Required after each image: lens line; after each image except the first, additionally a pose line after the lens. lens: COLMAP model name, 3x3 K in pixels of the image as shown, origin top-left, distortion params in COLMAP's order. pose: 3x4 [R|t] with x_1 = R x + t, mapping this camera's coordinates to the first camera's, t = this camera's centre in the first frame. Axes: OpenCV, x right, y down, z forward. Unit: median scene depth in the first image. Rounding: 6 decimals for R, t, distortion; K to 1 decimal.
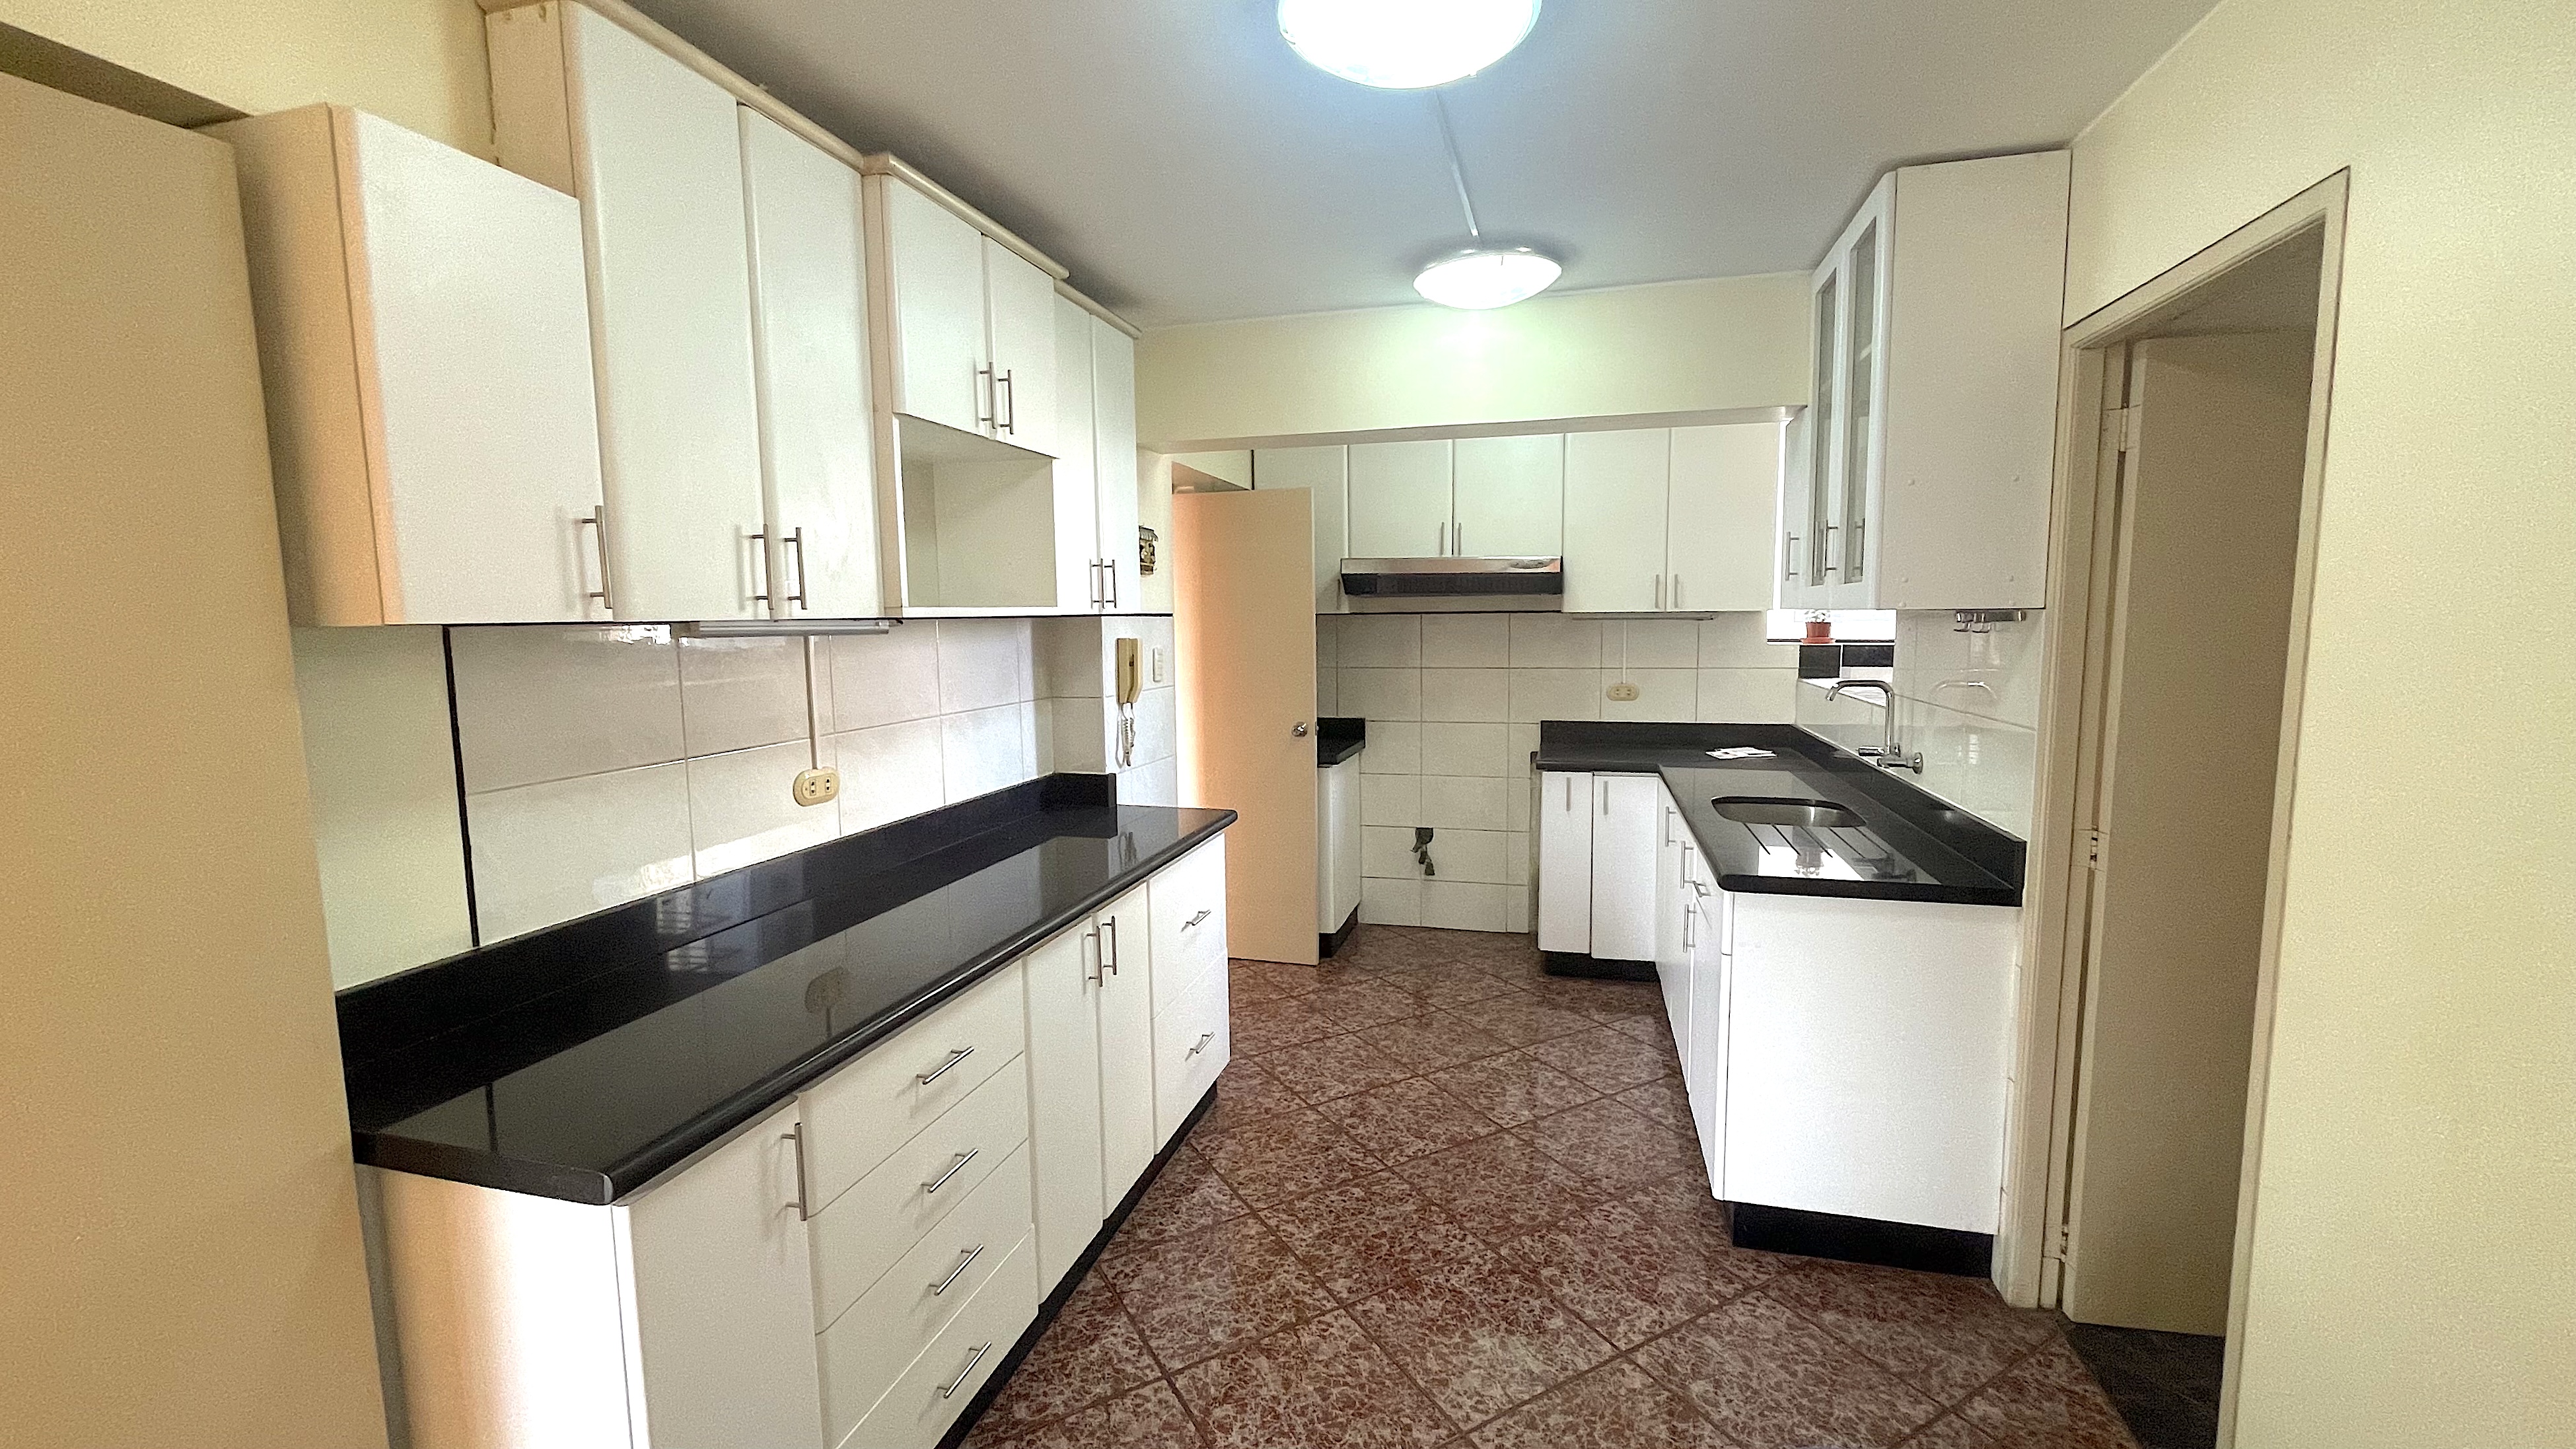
lens RADIAL K [[1036.1, 0, 1290.6], [0, 1036.1, 721.8], [0, 0, 1]] dist [0.000459, 0.000037]
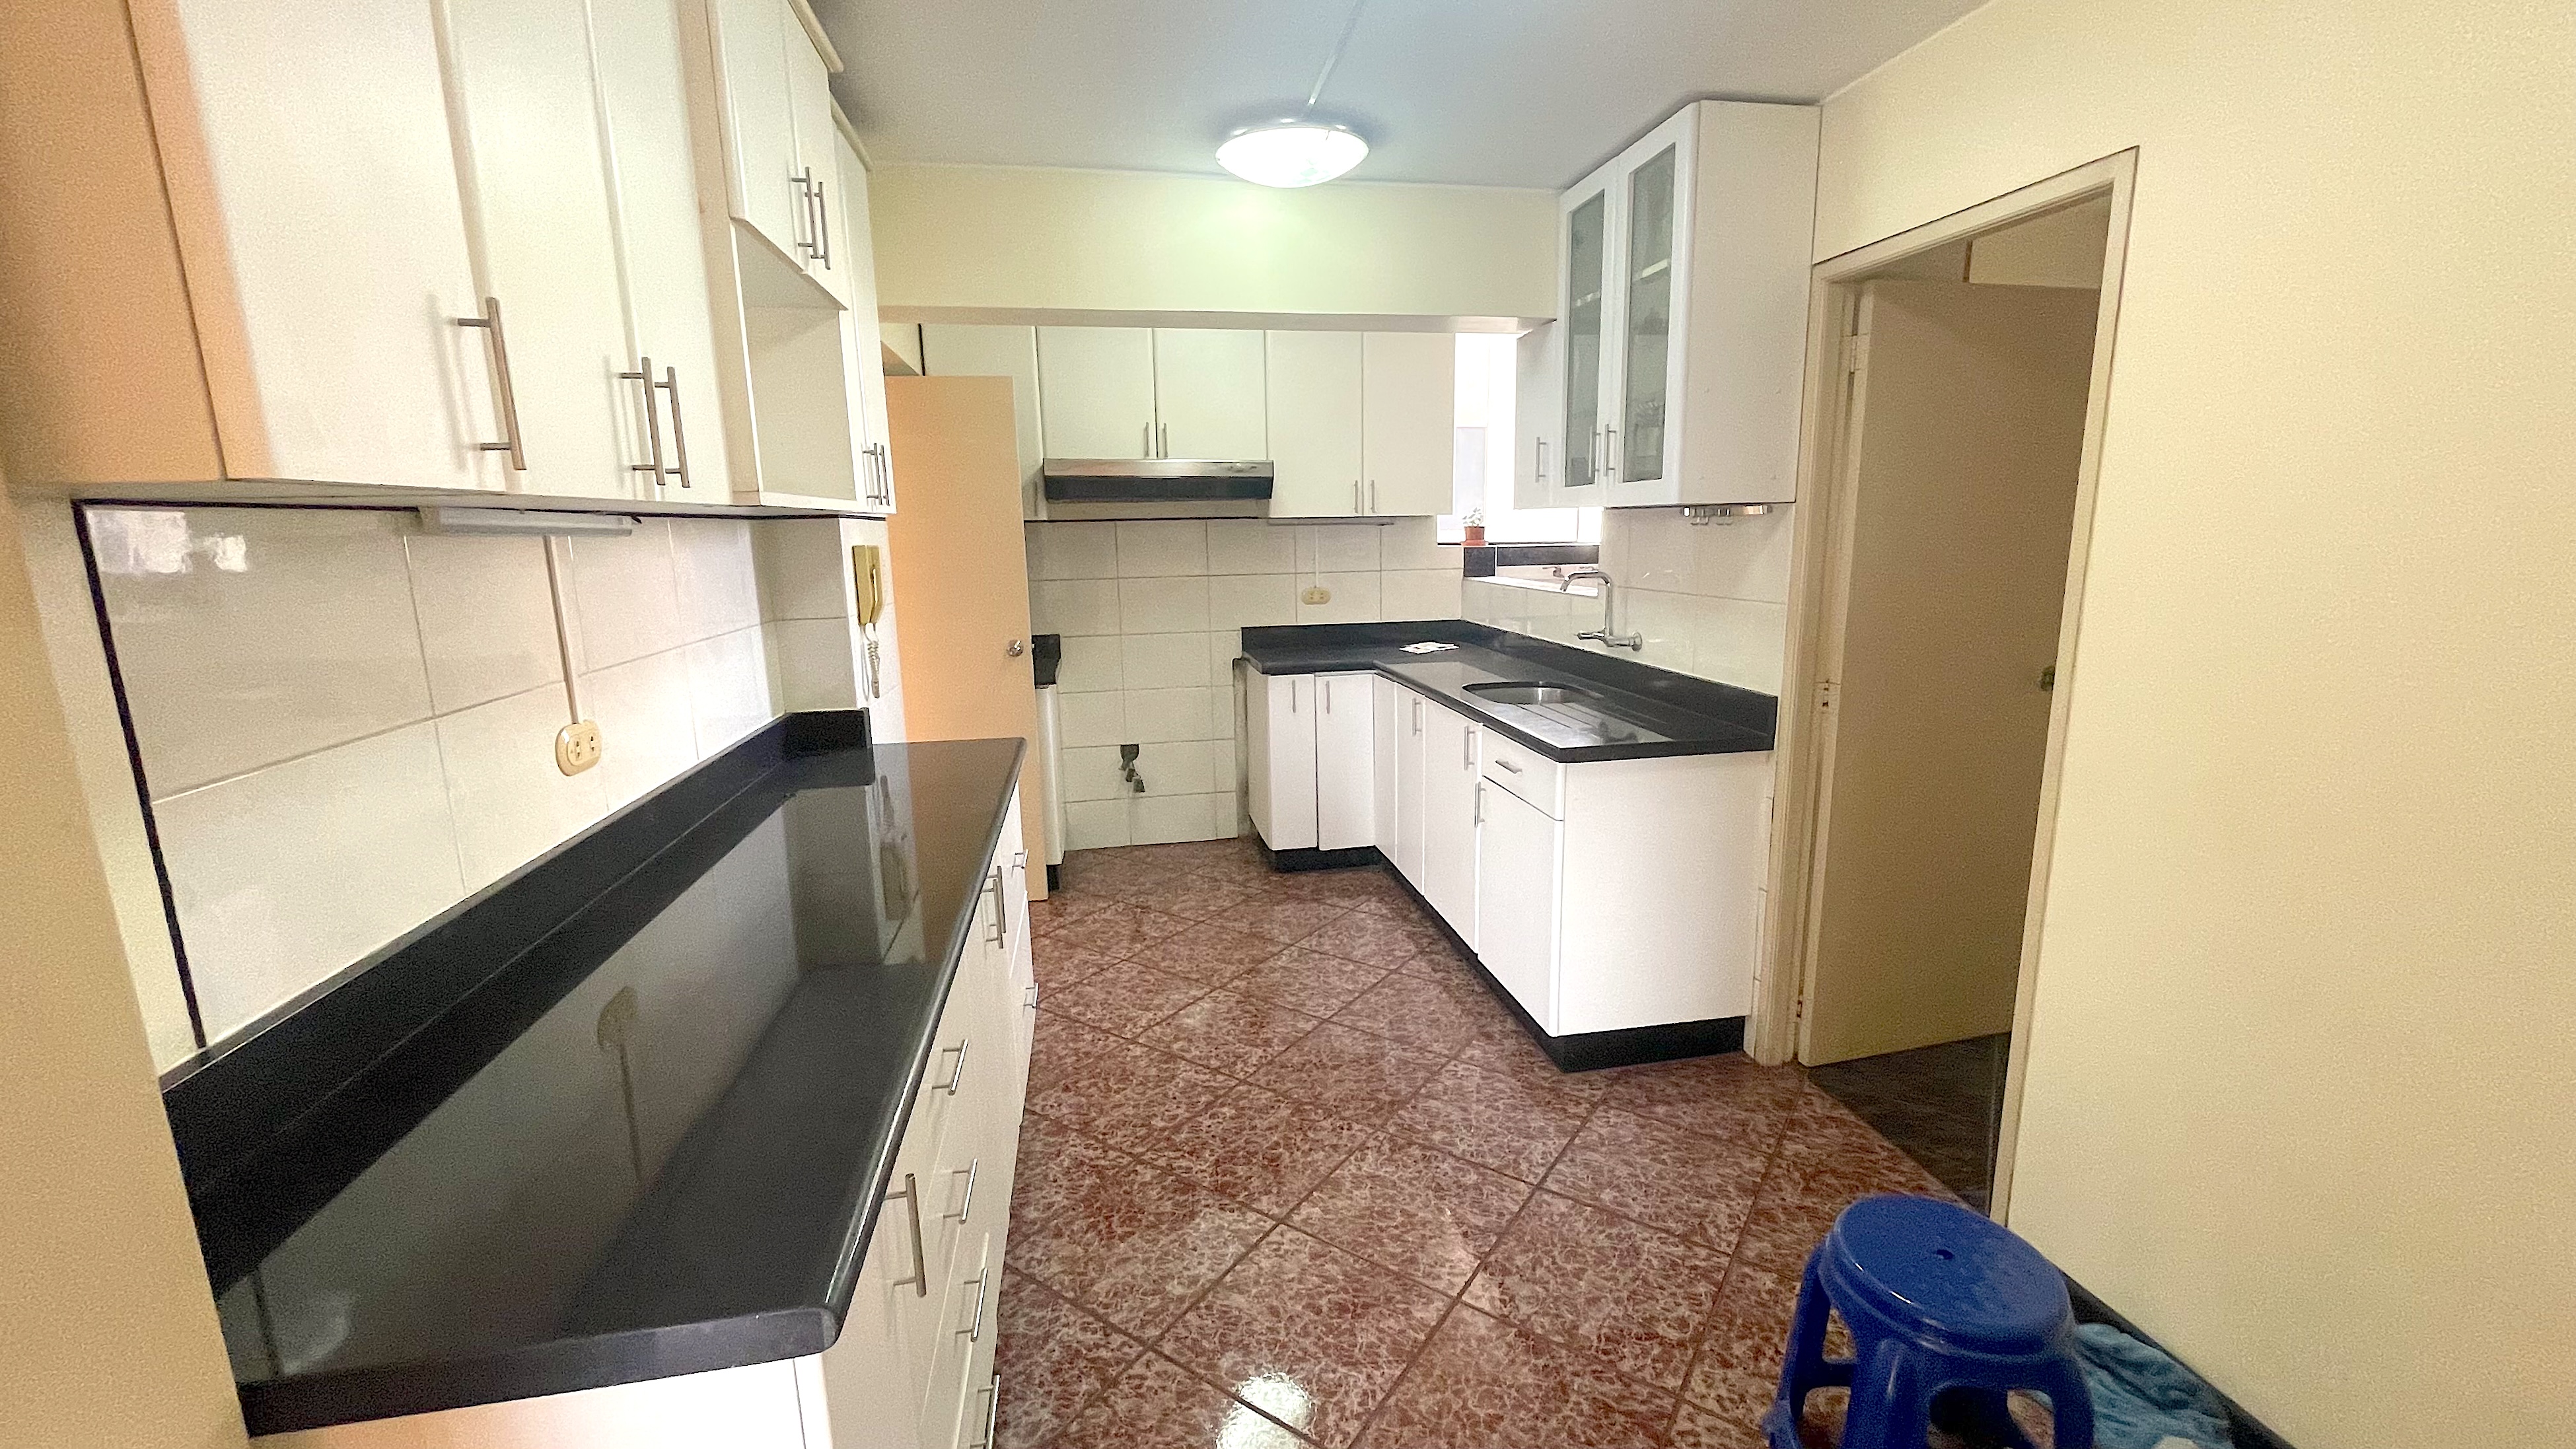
lens RADIAL K [[1036.1, 0, 1290.6], [0, 1036.1, 721.8], [0, 0, 1]] dist [0.000459, 0.000037]
pose [[0.901692, -0.085541, 0.423833, -0.236992], [0.052561, 0.994651, 0.088925, 0.004824], [-0.429173, -0.057905, 0.901364, 0.104311]]
